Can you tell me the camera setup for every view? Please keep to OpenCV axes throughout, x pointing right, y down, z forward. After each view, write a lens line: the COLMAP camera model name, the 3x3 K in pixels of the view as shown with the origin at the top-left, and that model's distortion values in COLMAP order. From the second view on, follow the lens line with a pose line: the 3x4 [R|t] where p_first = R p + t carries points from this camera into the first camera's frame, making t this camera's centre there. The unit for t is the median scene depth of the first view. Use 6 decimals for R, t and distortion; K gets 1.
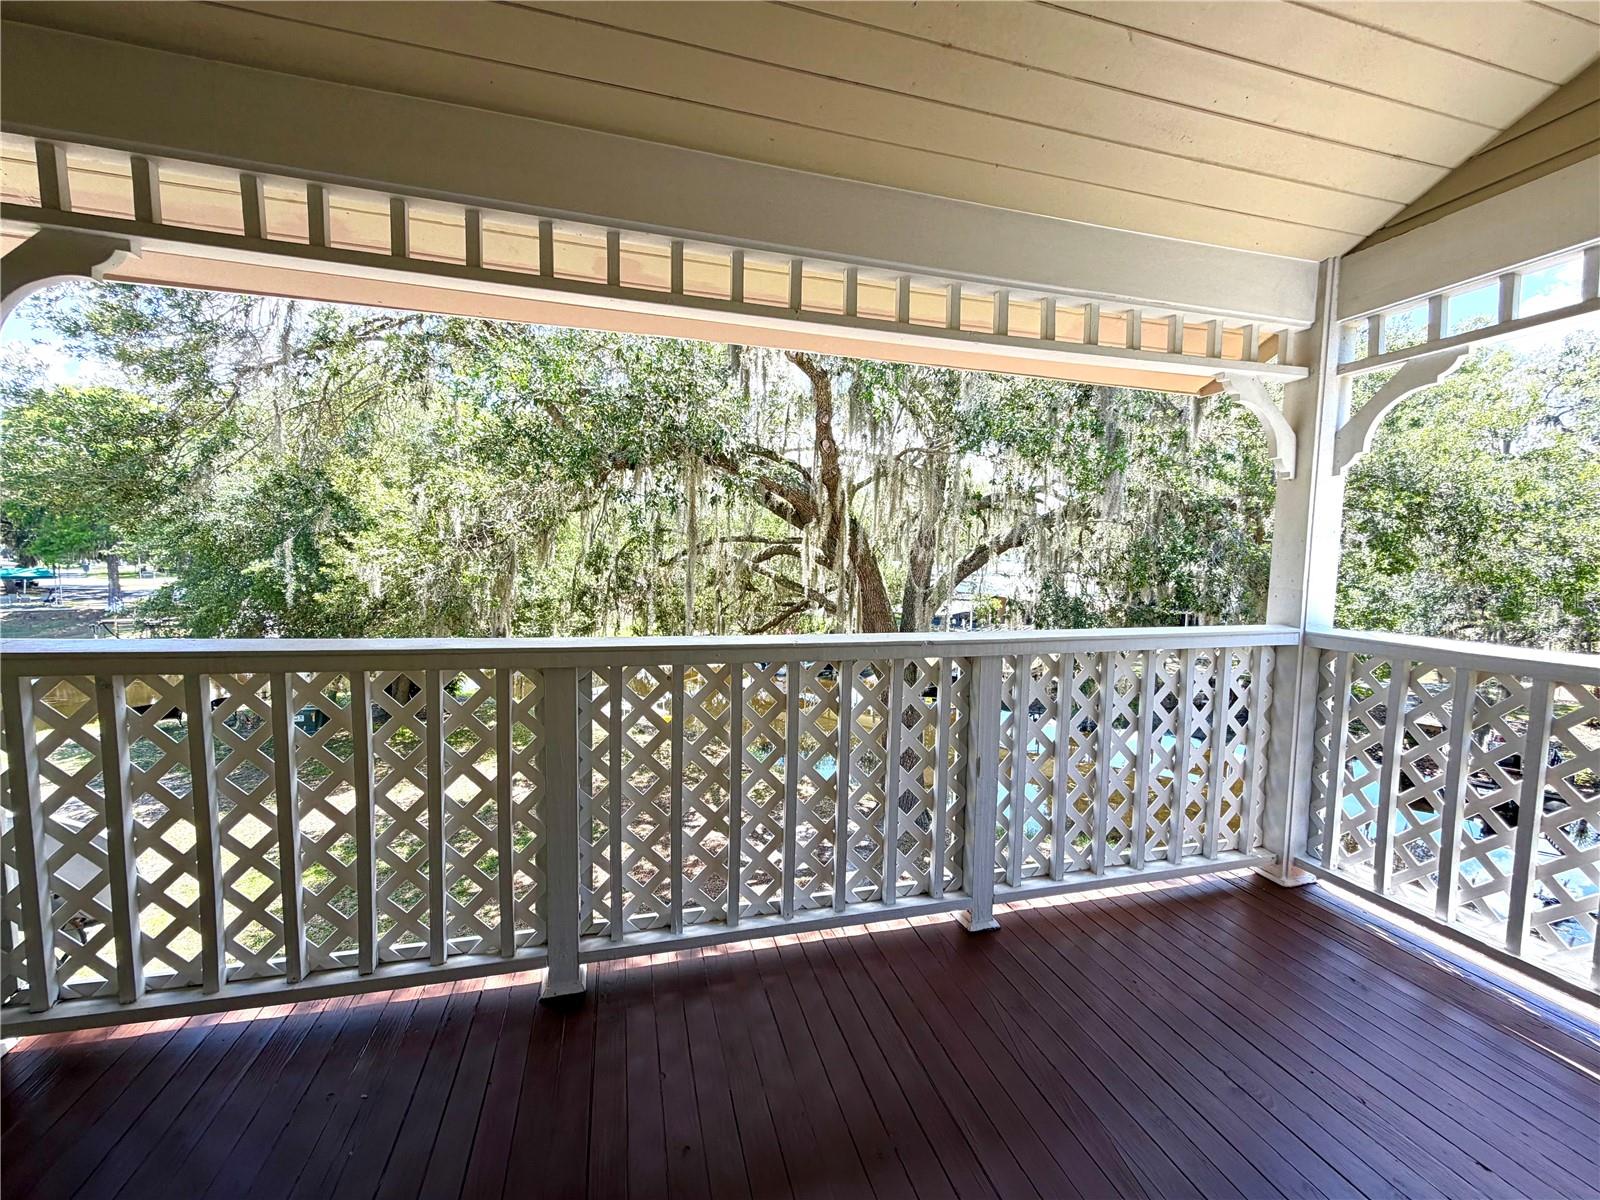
lens RADIAL K [[637.8, 0, 799.7], [0, 637.8, 604.5], [0, 0, 1]] dist [0.001272, 0.000064]
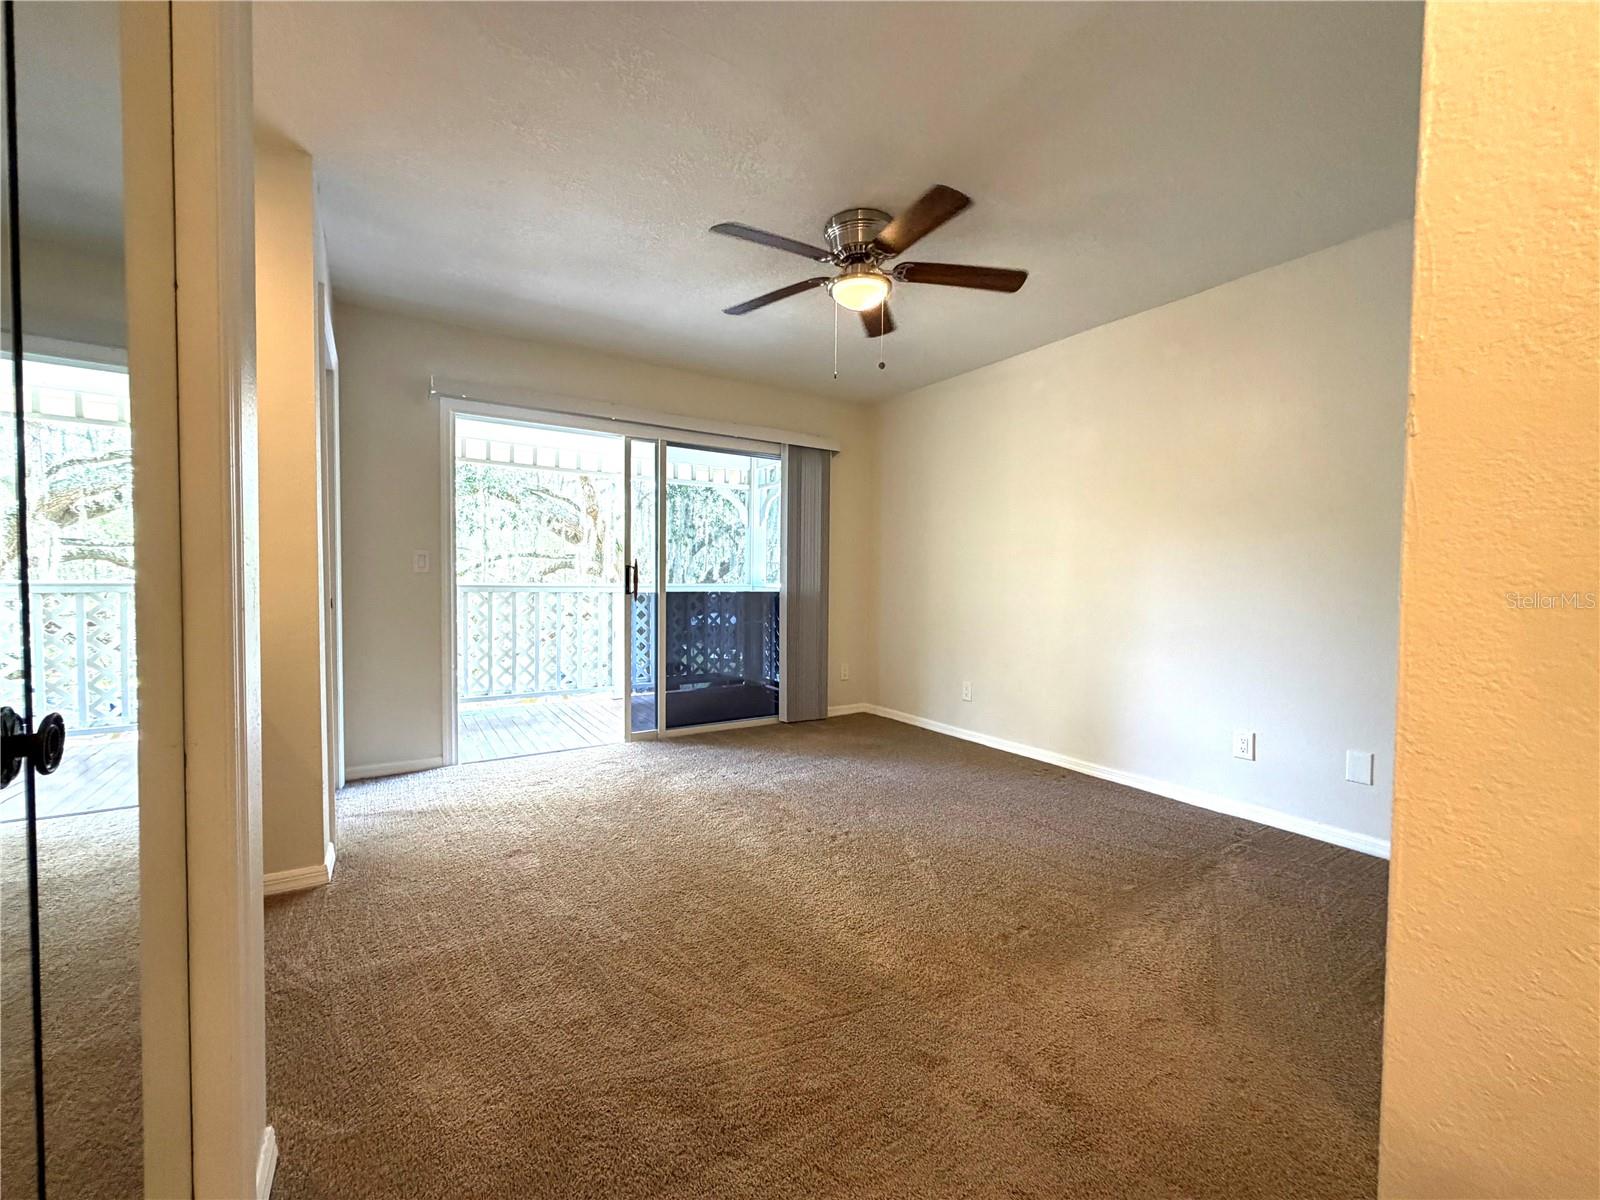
lens RADIAL K [[637.8, 0, 799.7], [0, 637.8, 604.5], [0, 0, 1]] dist [0.001272, 0.000064]
pose [[0.954310, -0.018131, 0.298267, 0.069764], [0.027885, 0.999205, -0.028480, 0.070245], [-0.297514, 0.035496, 0.954057, -0.539089]]
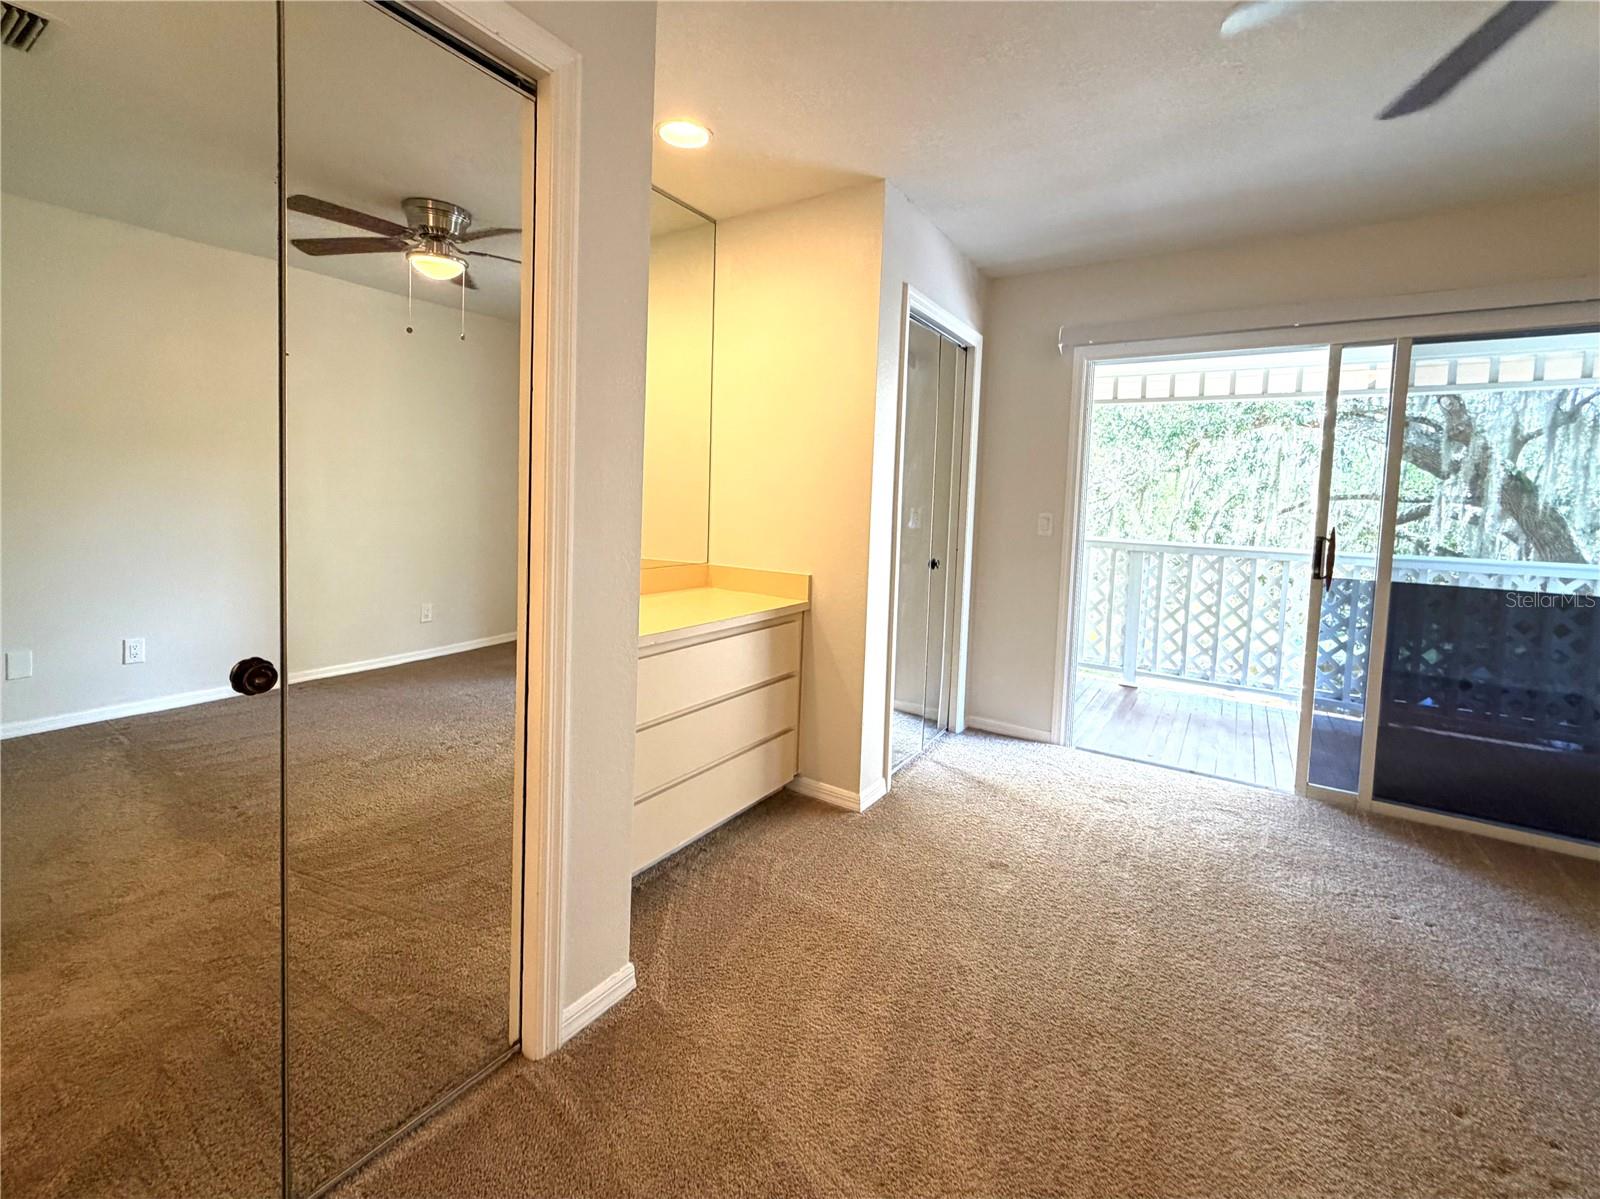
lens RADIAL K [[699.2, 0, 784.1], [0, 699.2, 547.9], [0, 0, 1]] dist [0.001398, -0.000084]
pose [[0.656730, 0.057083, -0.751963, 0.197588], [-0.076759, 0.997012, 0.008648, 0.042899], [0.750209, 0.052041, 0.659149, -0.468885]]
